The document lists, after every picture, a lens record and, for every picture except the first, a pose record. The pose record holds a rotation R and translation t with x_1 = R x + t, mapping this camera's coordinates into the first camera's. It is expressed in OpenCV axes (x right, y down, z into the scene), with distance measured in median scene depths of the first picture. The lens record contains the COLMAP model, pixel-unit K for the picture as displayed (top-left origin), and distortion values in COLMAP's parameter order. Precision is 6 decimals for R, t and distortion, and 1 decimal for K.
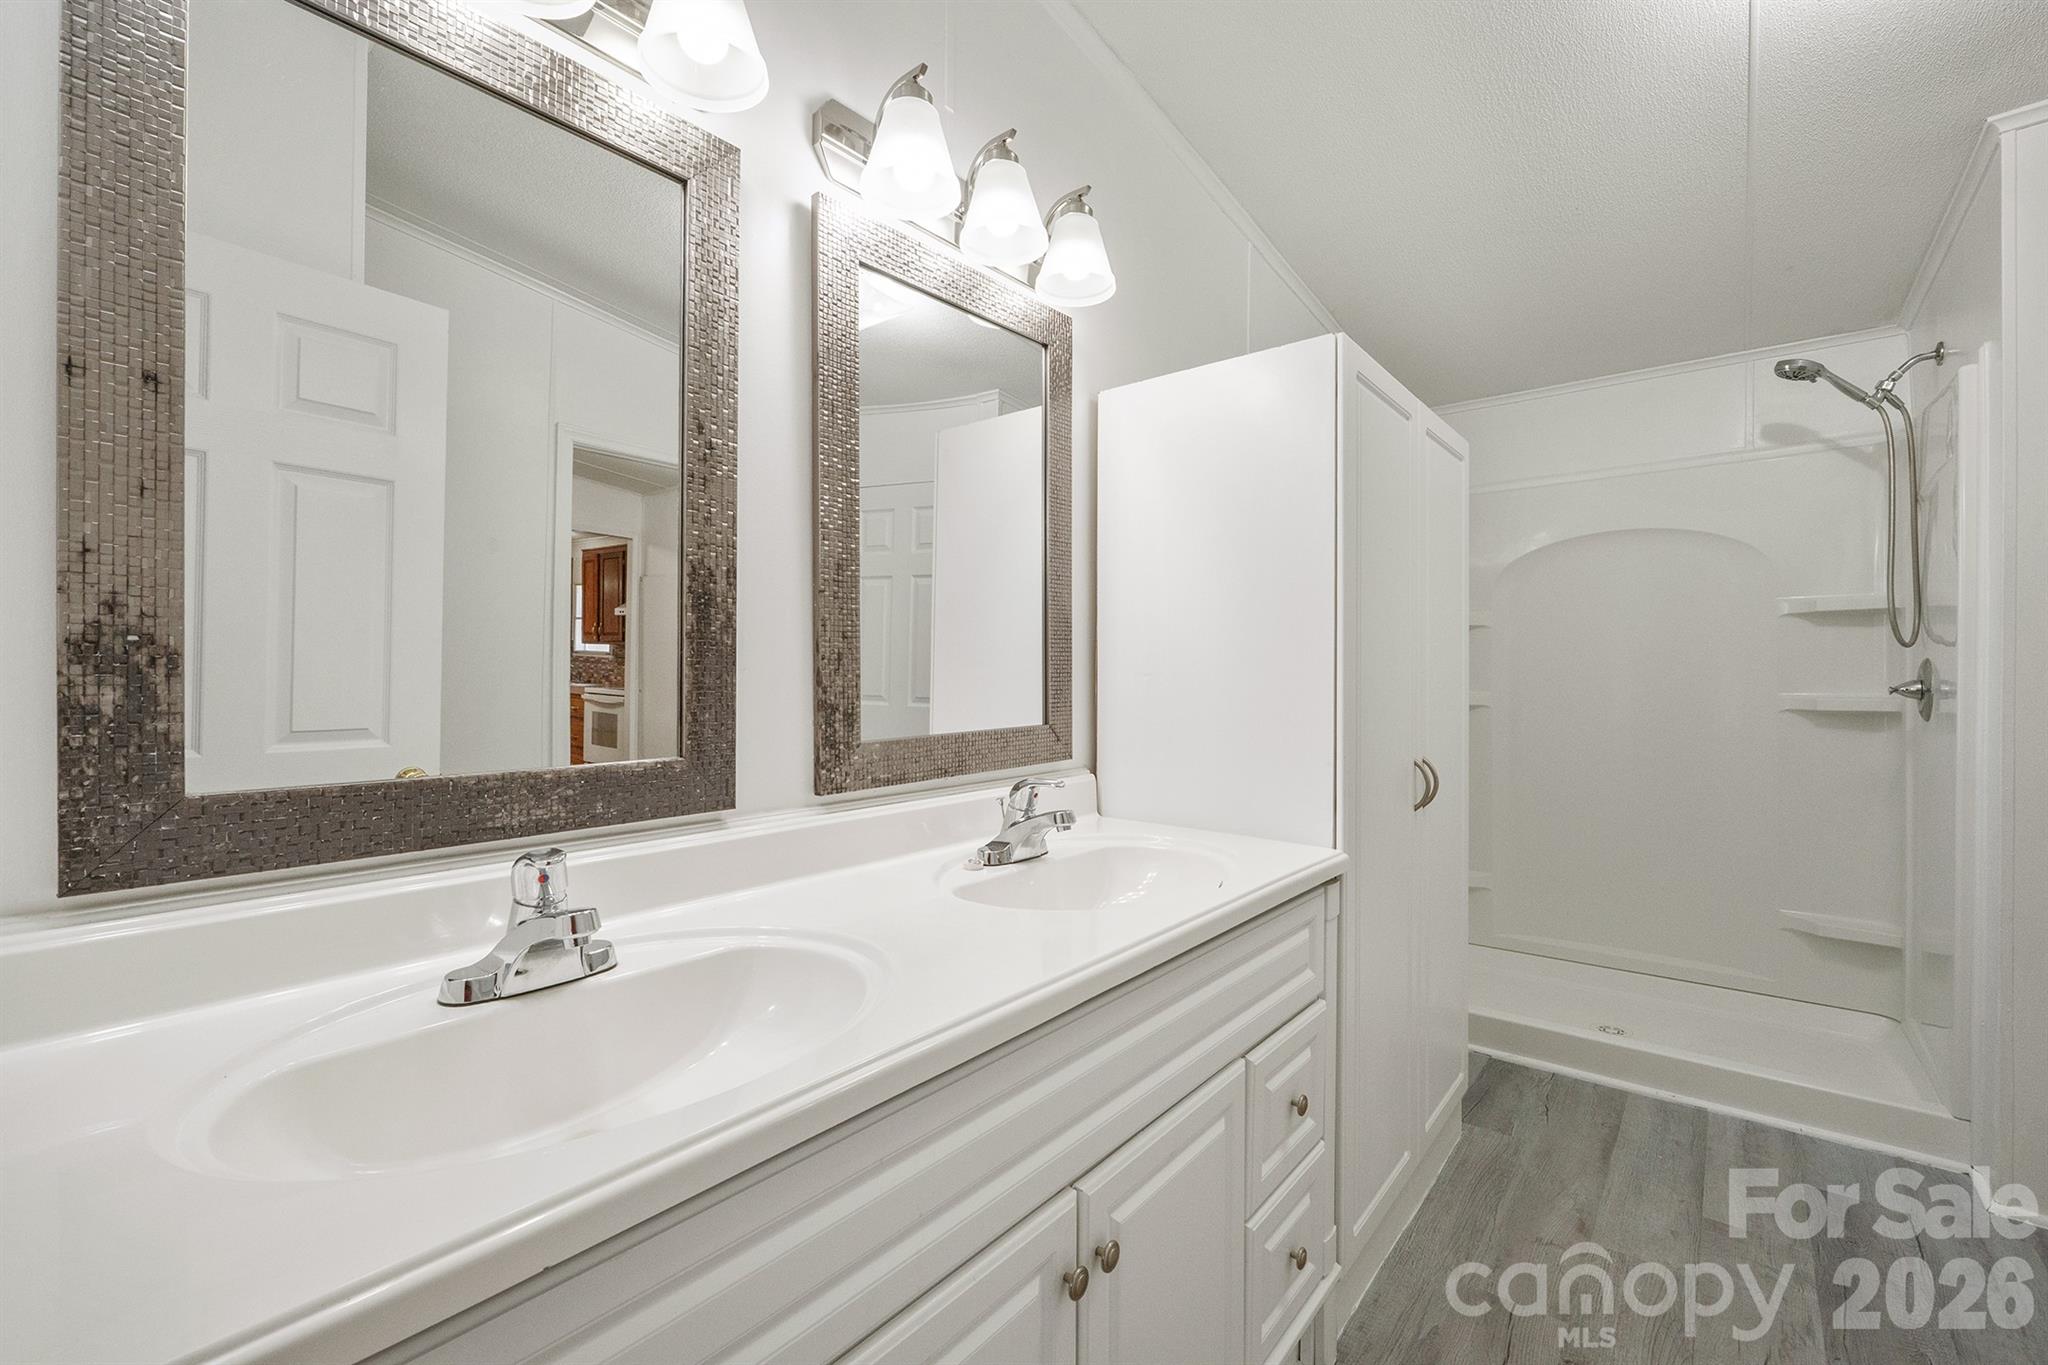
lens RADIAL K [[858.0, 0, 1031.3], [0, 858.0, 674.7], [0, 0, 1]] dist [-0.006554, 0.000222]
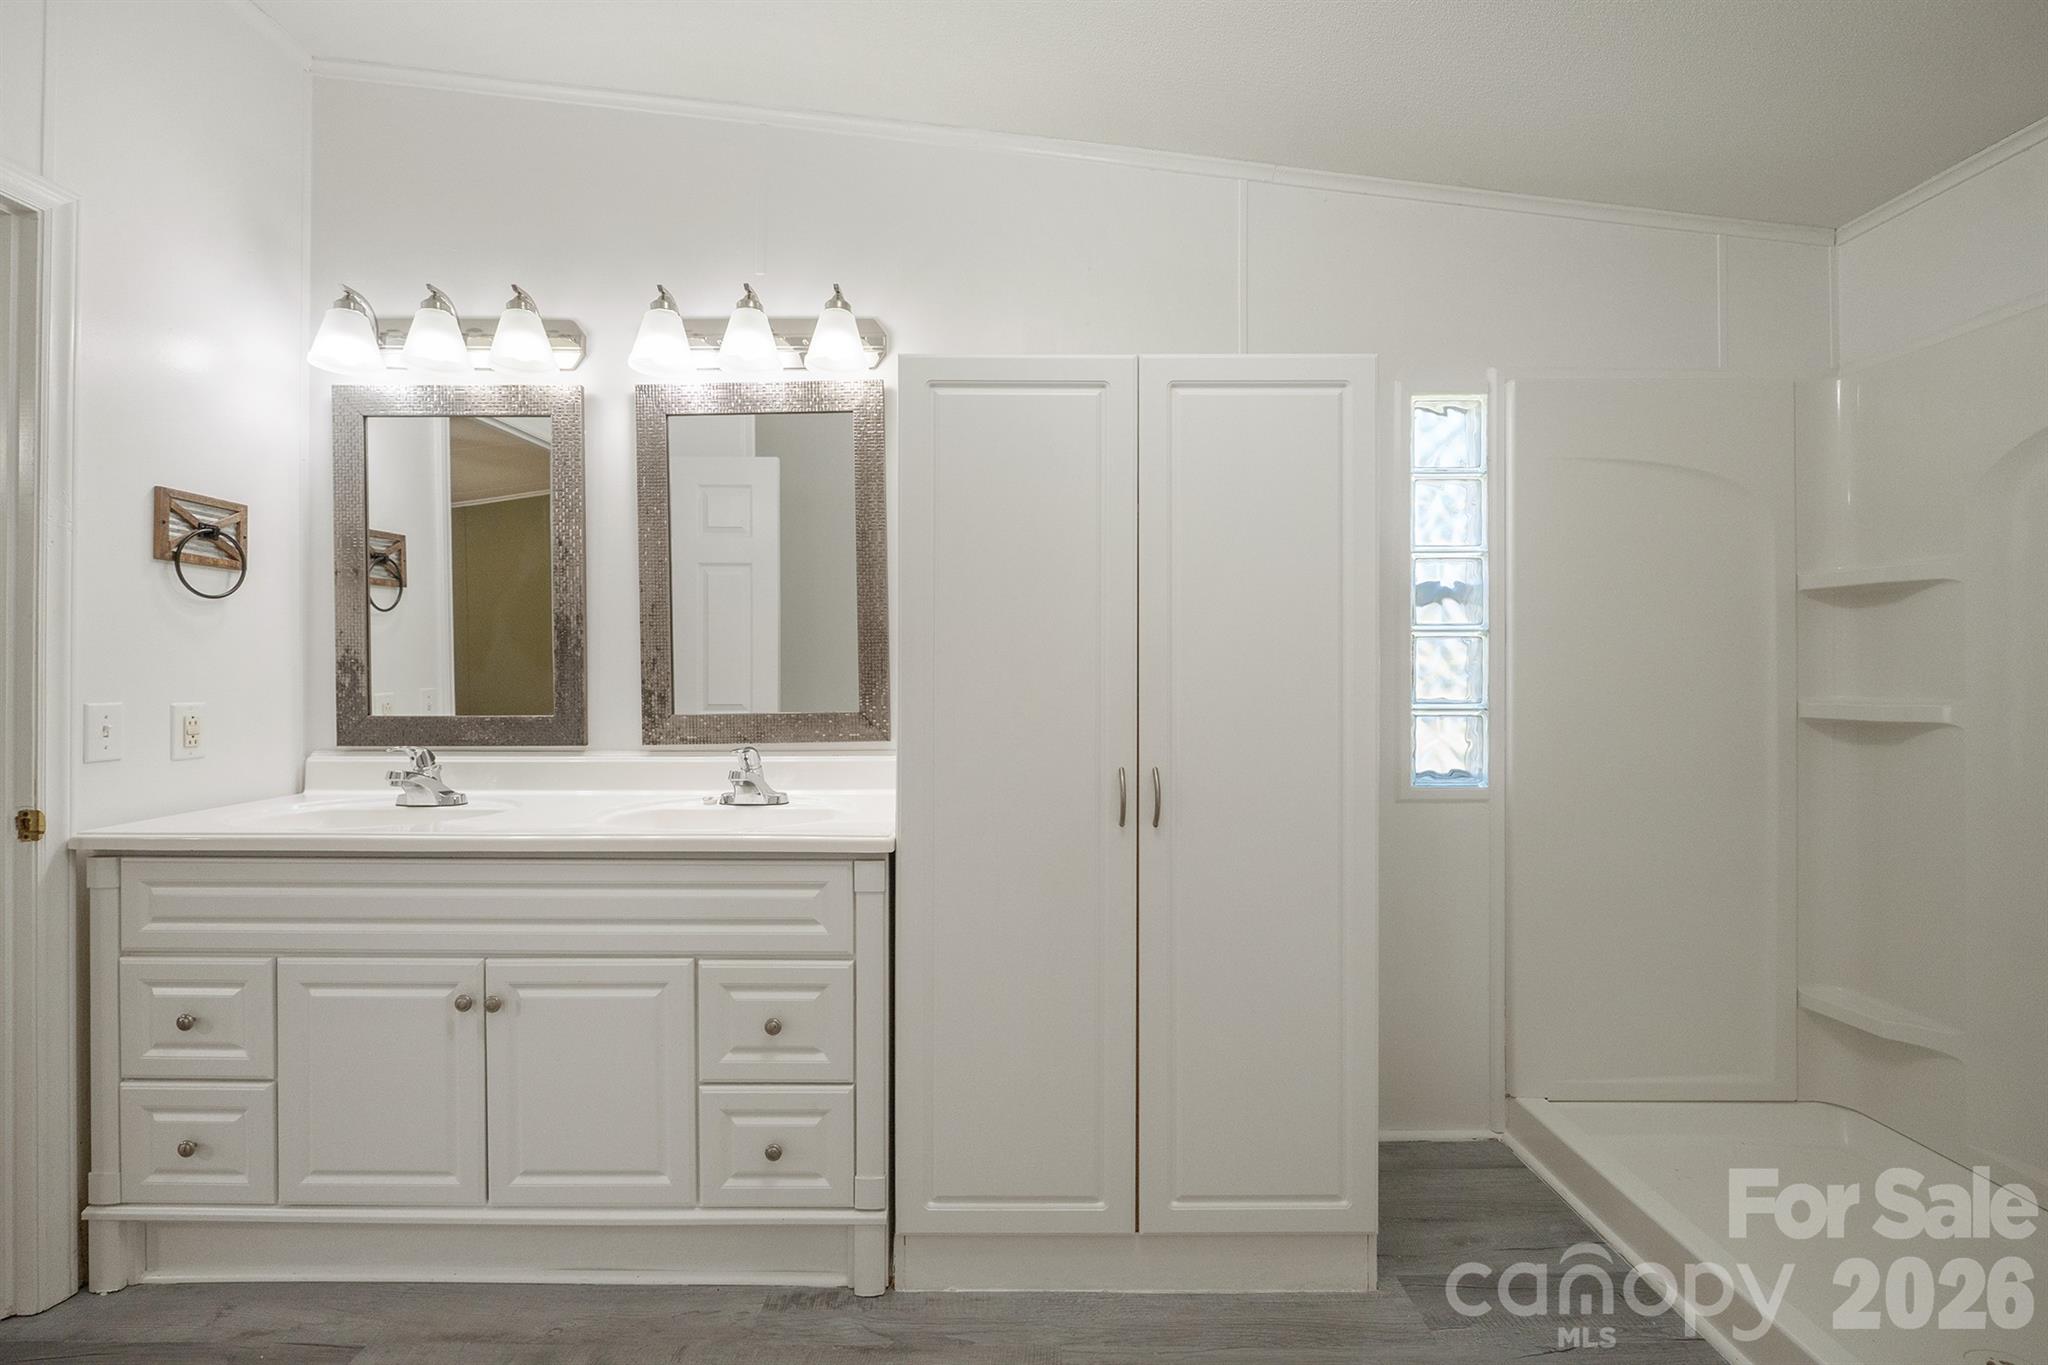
lens RADIAL K [[858.0, 0, 1025.7], [0, 858.0, 677.5], [0, 0, 1]] dist [-0.006554, 0.000222]
pose [[0.628325, -0.002976, -0.777945, 1.691950], [0.003385, 0.999994, -0.001092, 0.016360], [0.777943, -0.001947, 0.628331, 0.595452]]
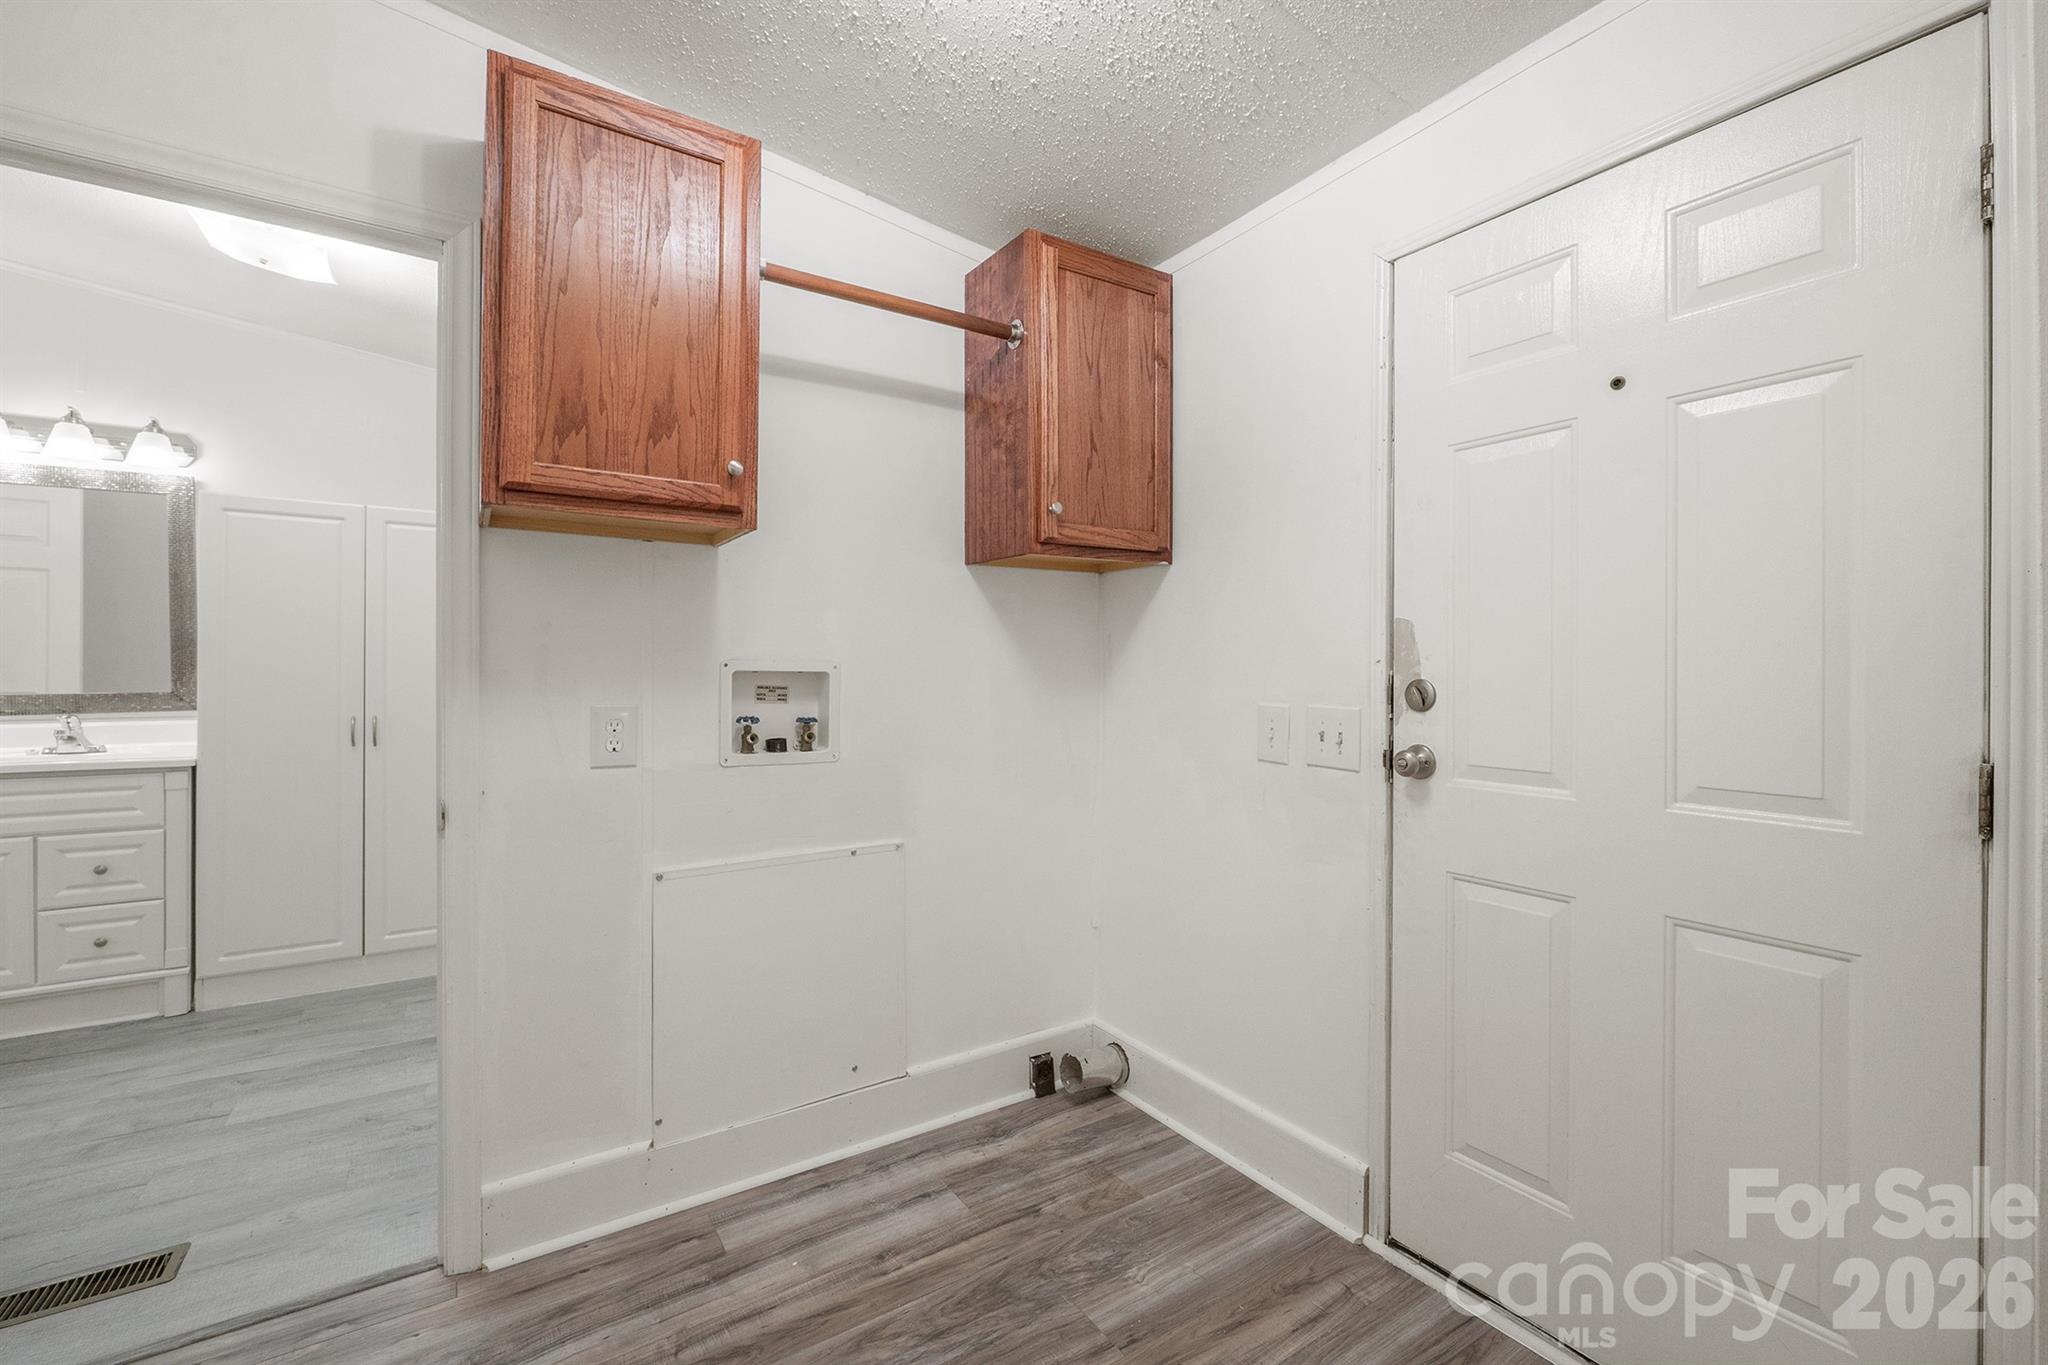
lens RADIAL K [[858.0, 0, 1022.5], [0, 858.0, 671.6], [0, 0, 1]] dist [-0.006554, 0.000222]
pose [[0.953479, 0.002657, -0.301448, 3.580236], [-0.002531, 0.999996, 0.000810, 0.011208], [0.301449, -0.000009, 0.953482, -0.370817]]
